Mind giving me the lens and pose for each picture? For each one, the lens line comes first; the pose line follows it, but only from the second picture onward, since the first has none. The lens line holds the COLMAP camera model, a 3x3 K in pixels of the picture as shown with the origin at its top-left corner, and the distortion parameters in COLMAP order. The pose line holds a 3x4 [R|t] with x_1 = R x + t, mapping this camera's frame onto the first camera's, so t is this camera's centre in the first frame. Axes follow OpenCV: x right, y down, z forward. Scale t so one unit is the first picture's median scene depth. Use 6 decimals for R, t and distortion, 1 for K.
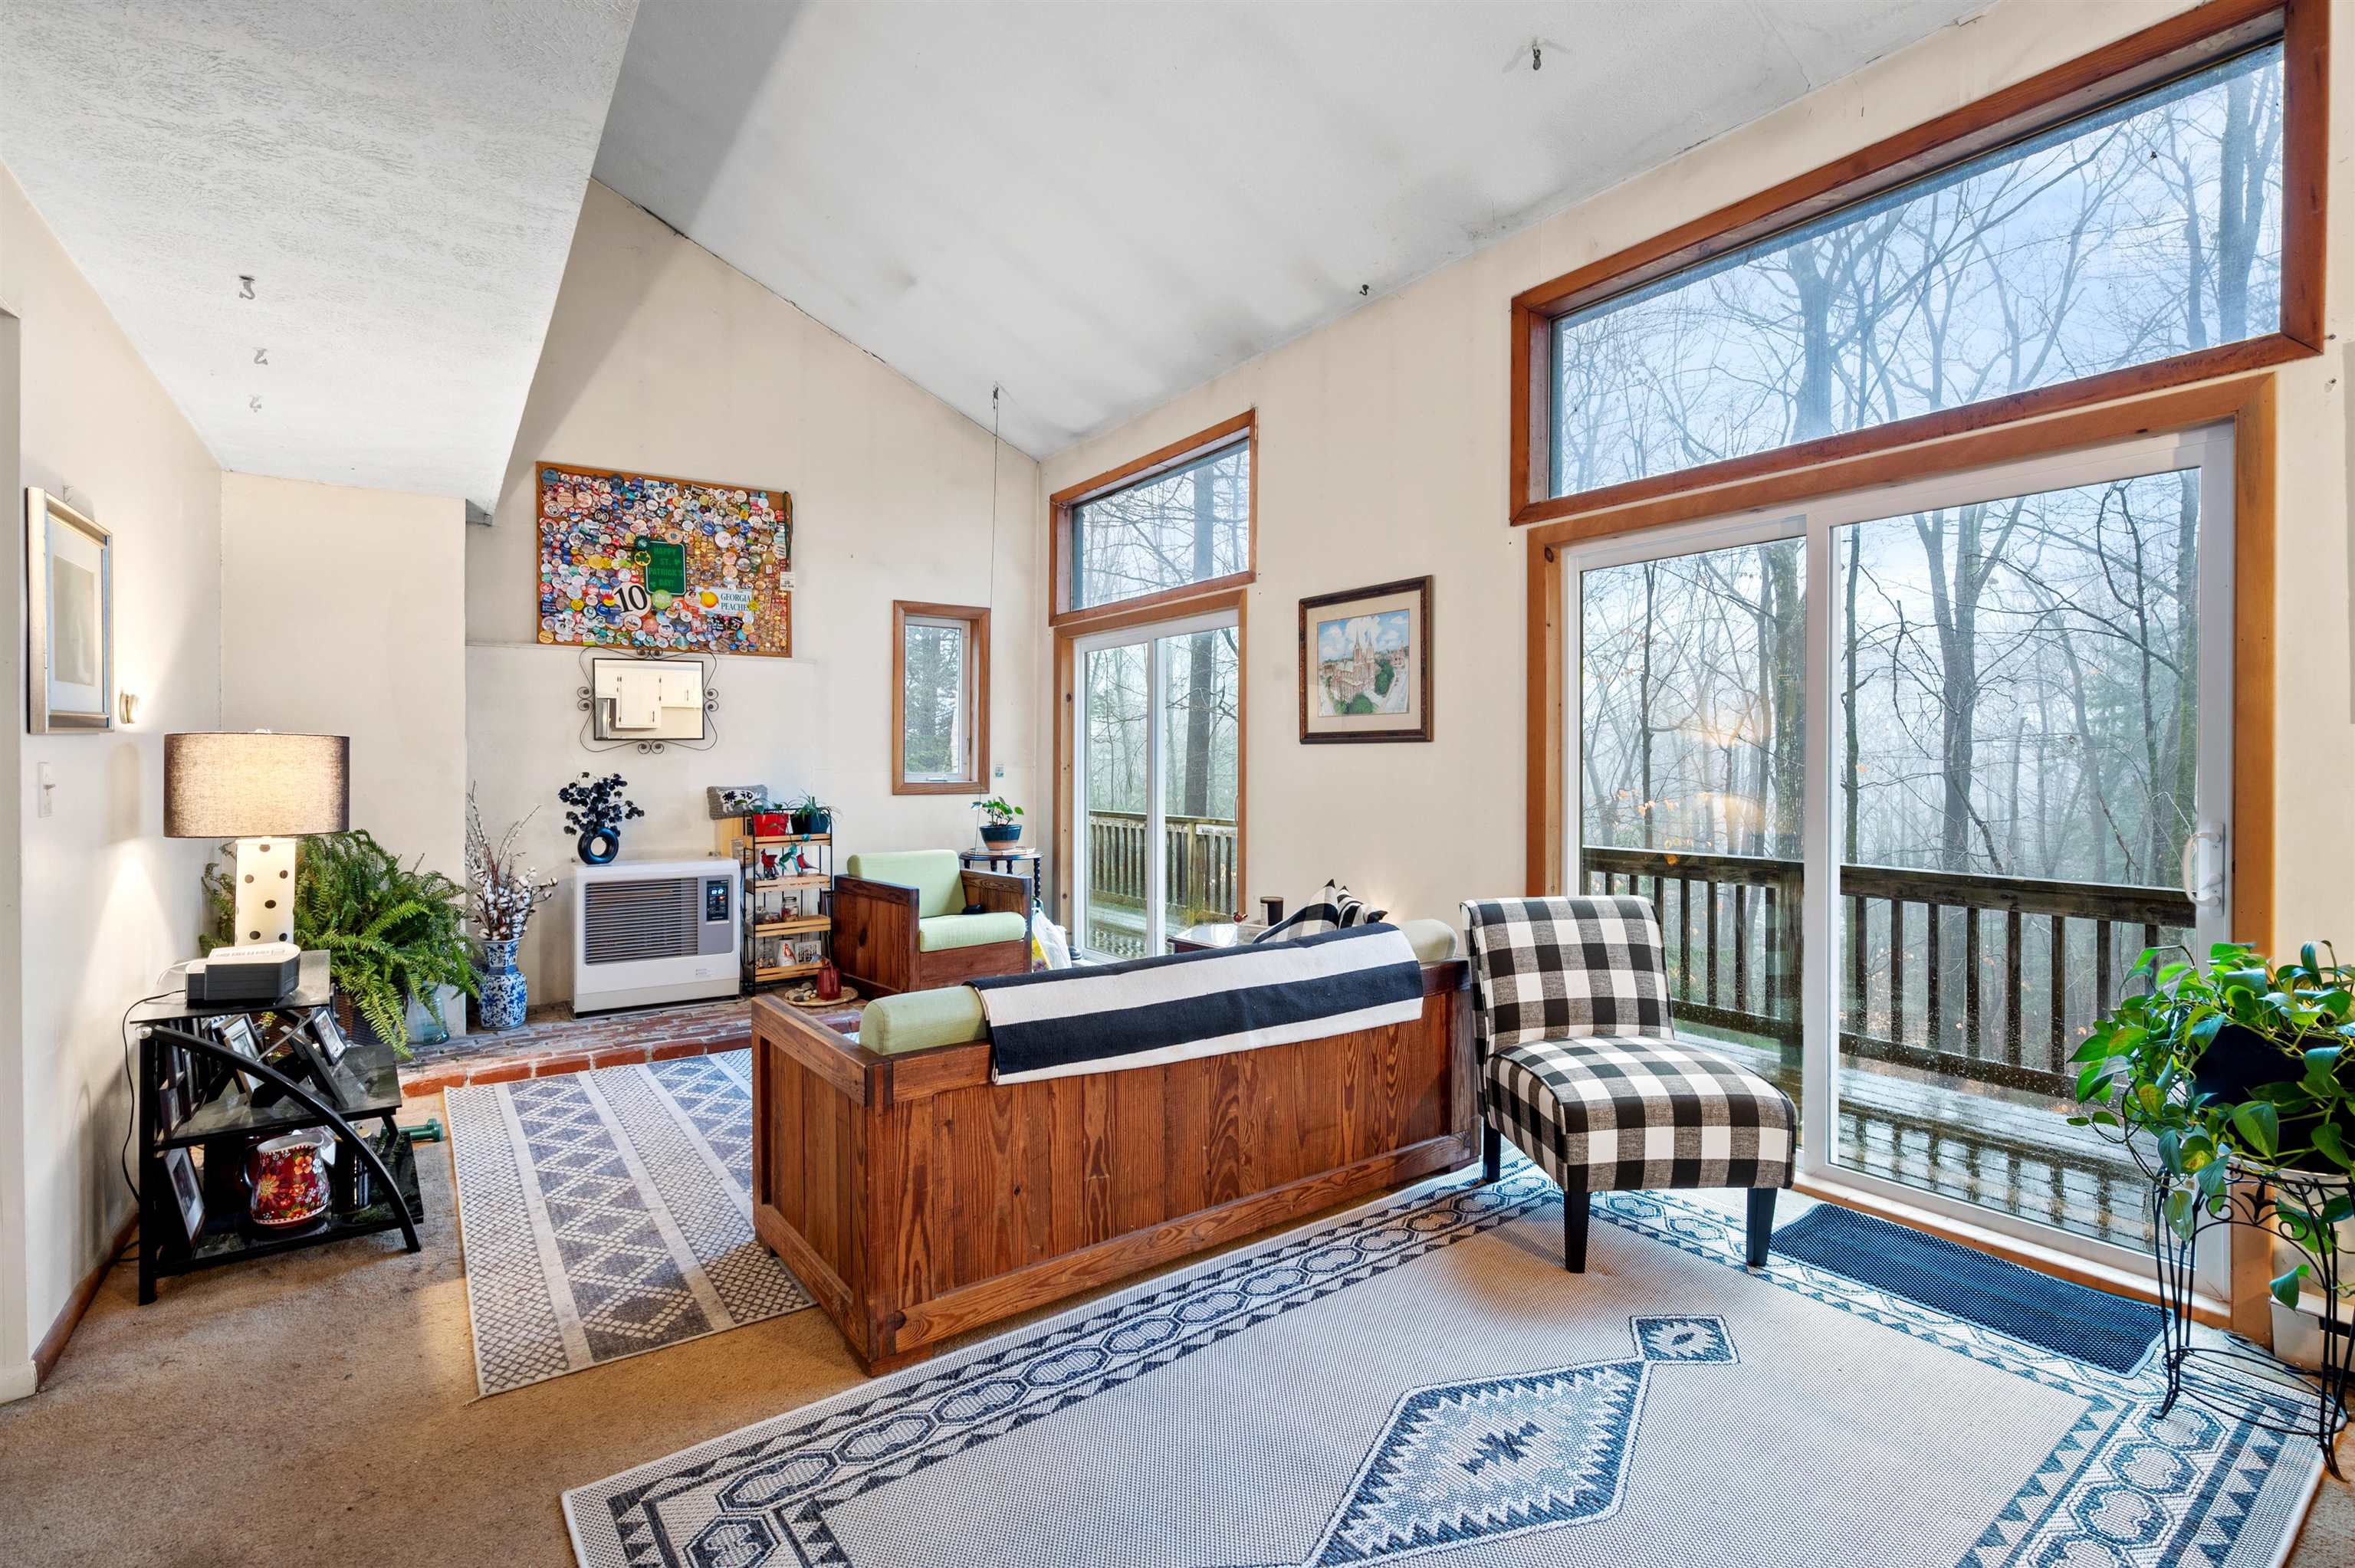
lens RADIAL K [[1125.4, 0, 1191.6], [0, 1125.4, 766.8], [0, 0, 1]] dist [0.003029, -0.002050]
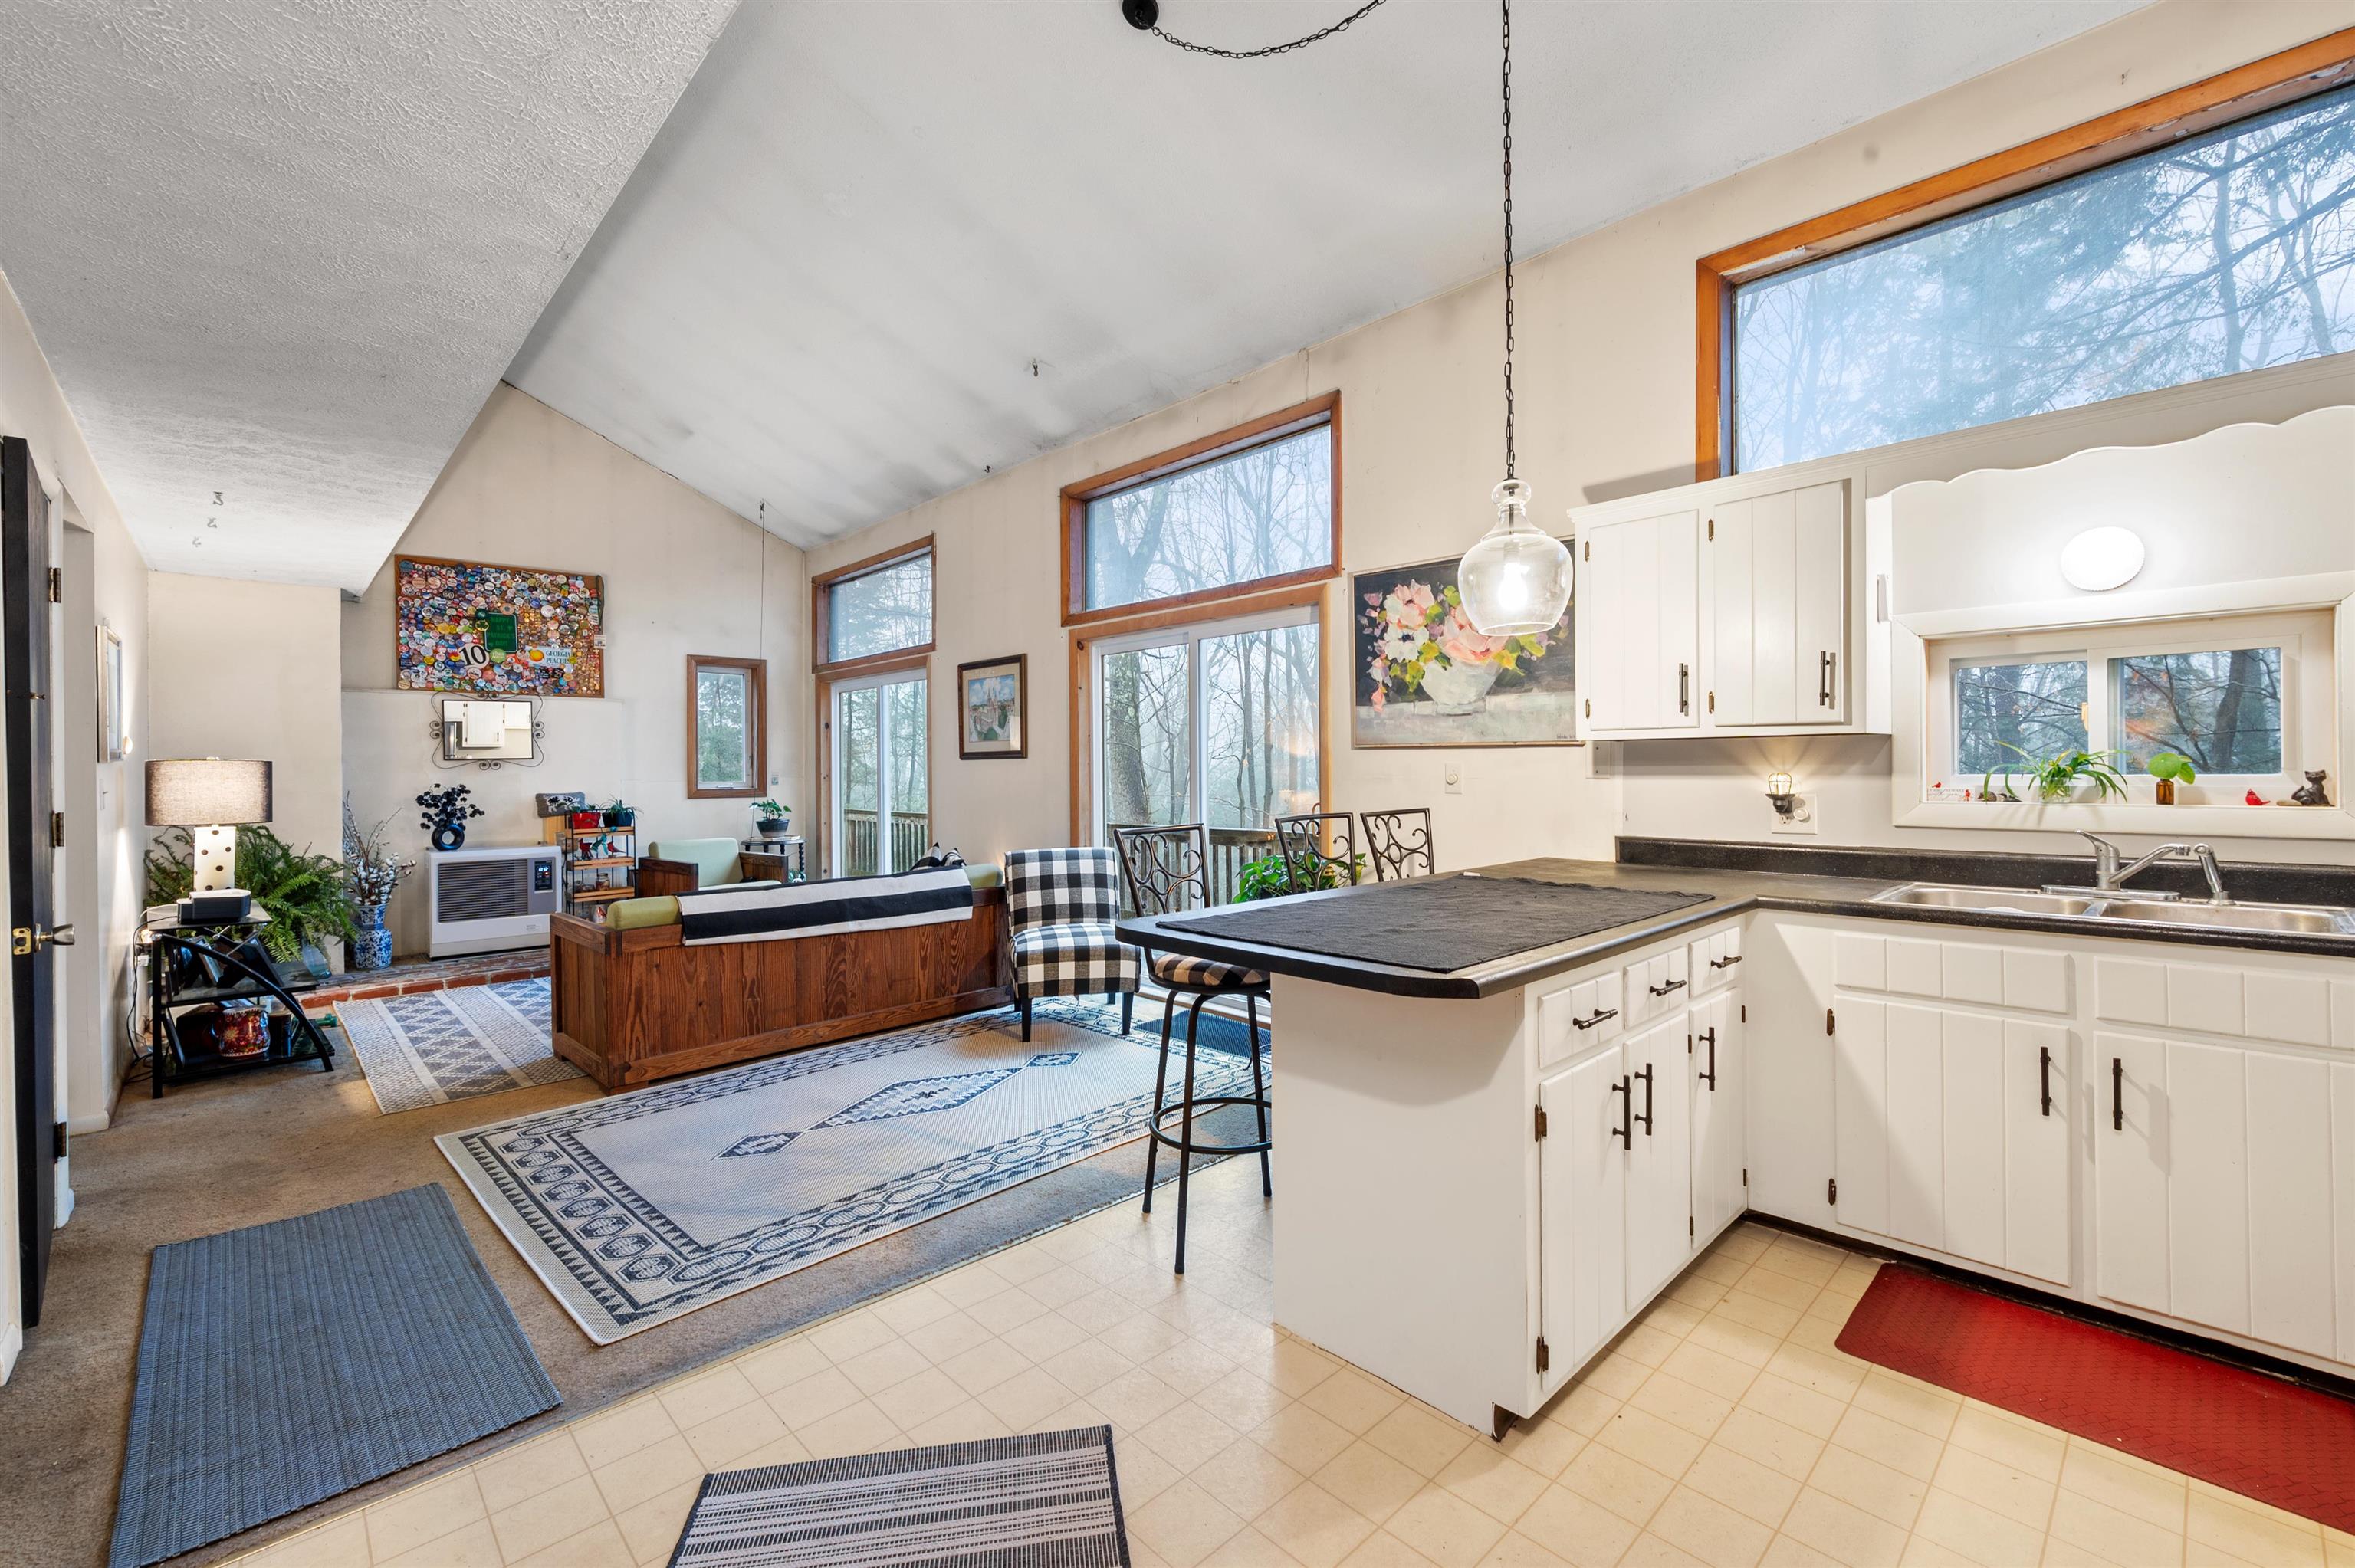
lens RADIAL K [[1035.9, 0, 1222.6], [0, 1035.9, 775.1], [0, 0, 1]] dist [0.000350, -0.000805]
pose [[0.987276, -0.009188, 0.158752, 0.310379], [0.009231, 0.999957, 0.000469, 0.004175], [-0.158749, 0.001002, 0.987318, -0.598904]]
